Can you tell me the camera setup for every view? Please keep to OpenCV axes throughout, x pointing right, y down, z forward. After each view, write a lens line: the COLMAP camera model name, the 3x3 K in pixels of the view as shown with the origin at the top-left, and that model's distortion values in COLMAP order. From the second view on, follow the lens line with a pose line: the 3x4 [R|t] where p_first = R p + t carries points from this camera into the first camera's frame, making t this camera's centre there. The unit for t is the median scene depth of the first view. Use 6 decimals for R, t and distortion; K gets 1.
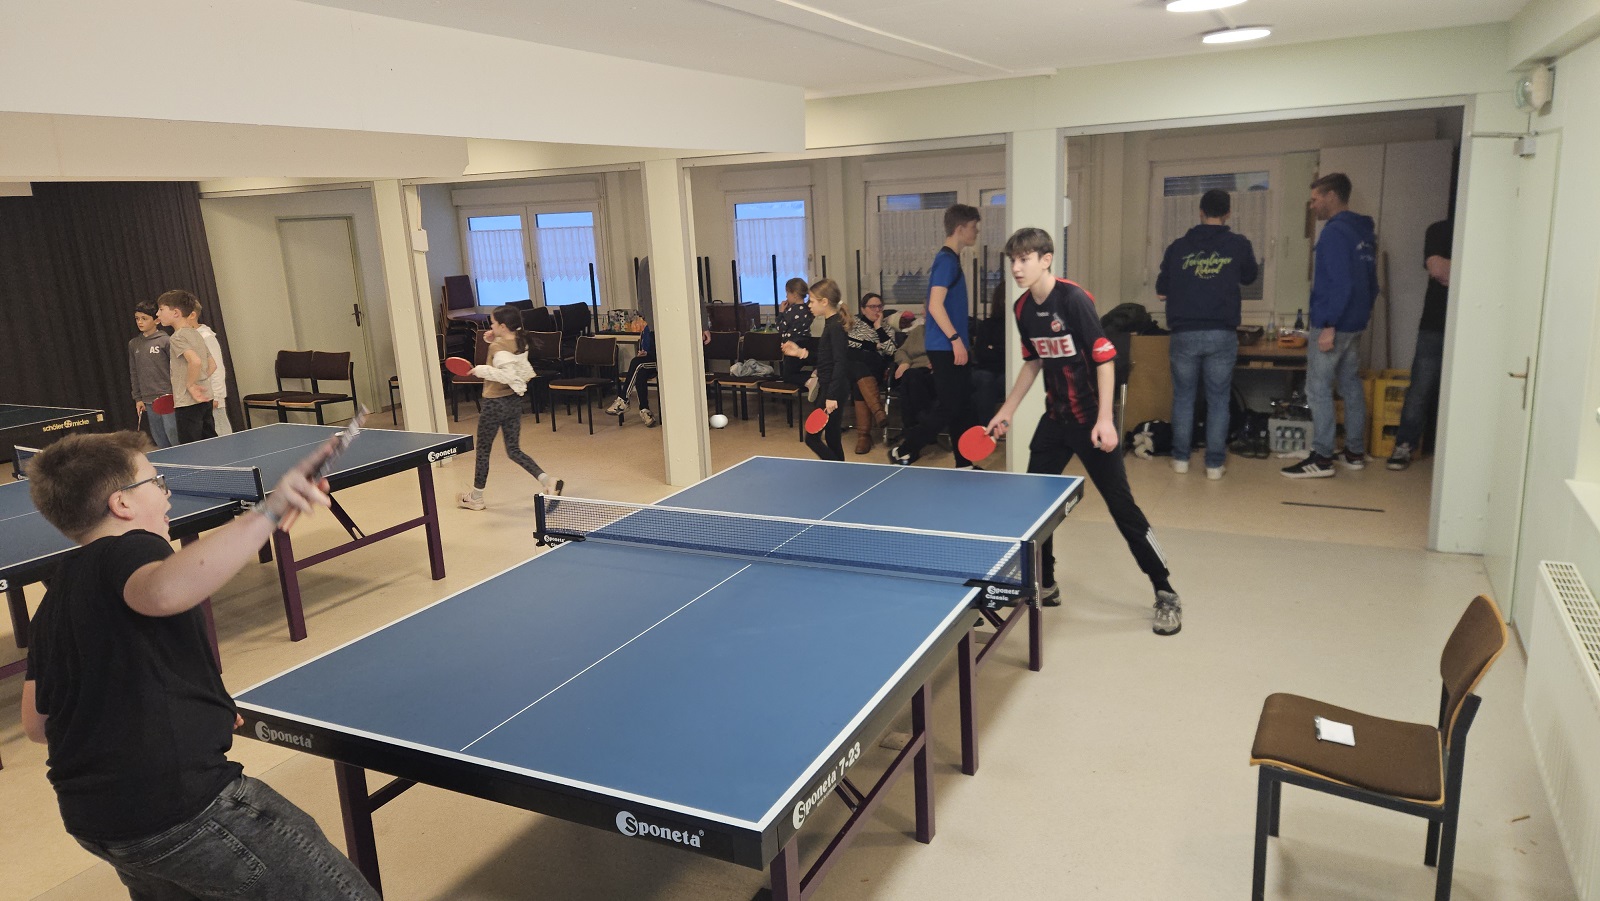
lens RADIAL K [[1085.3, 0, 791.0], [0, 1085.3, 451.0], [0, 0, 1]] dist [0.028268, 0.000418]
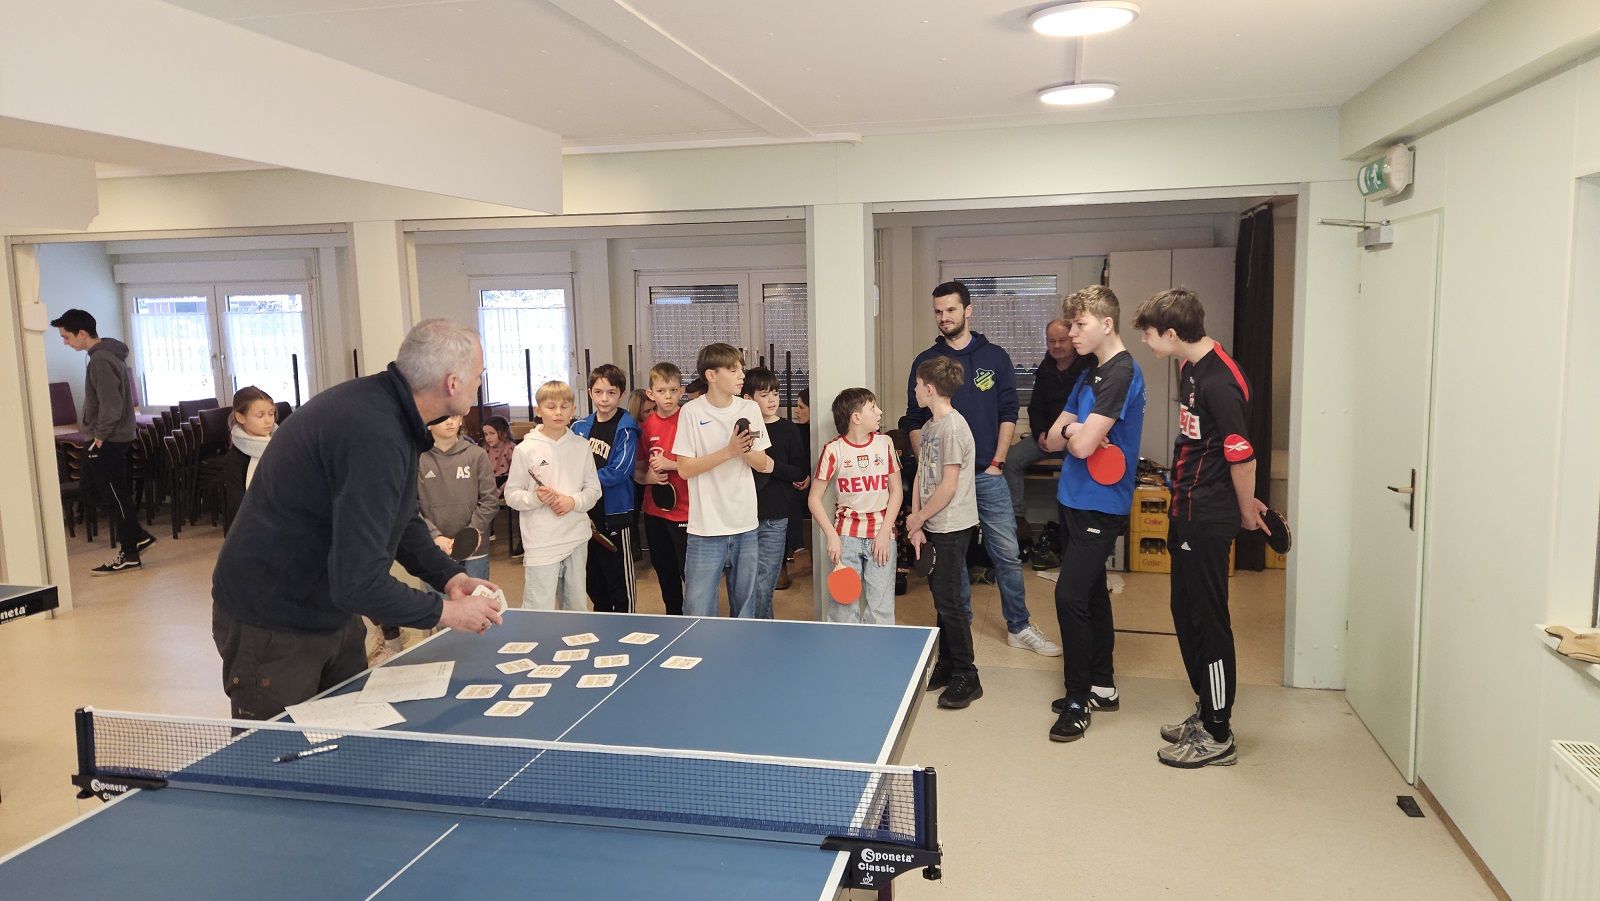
lens RADIAL K [[1061.6, 0, 803.0], [0, 1061.6, 442.3], [0, 0, 1]] dist [0.088333, -0.081522]
pose [[0.973864, 0.002494, 0.227119, 0.008560], [0.022109, 0.994150, -0.105719, -0.025676], [-0.226054, 0.107978, 0.968112, 0.268224]]
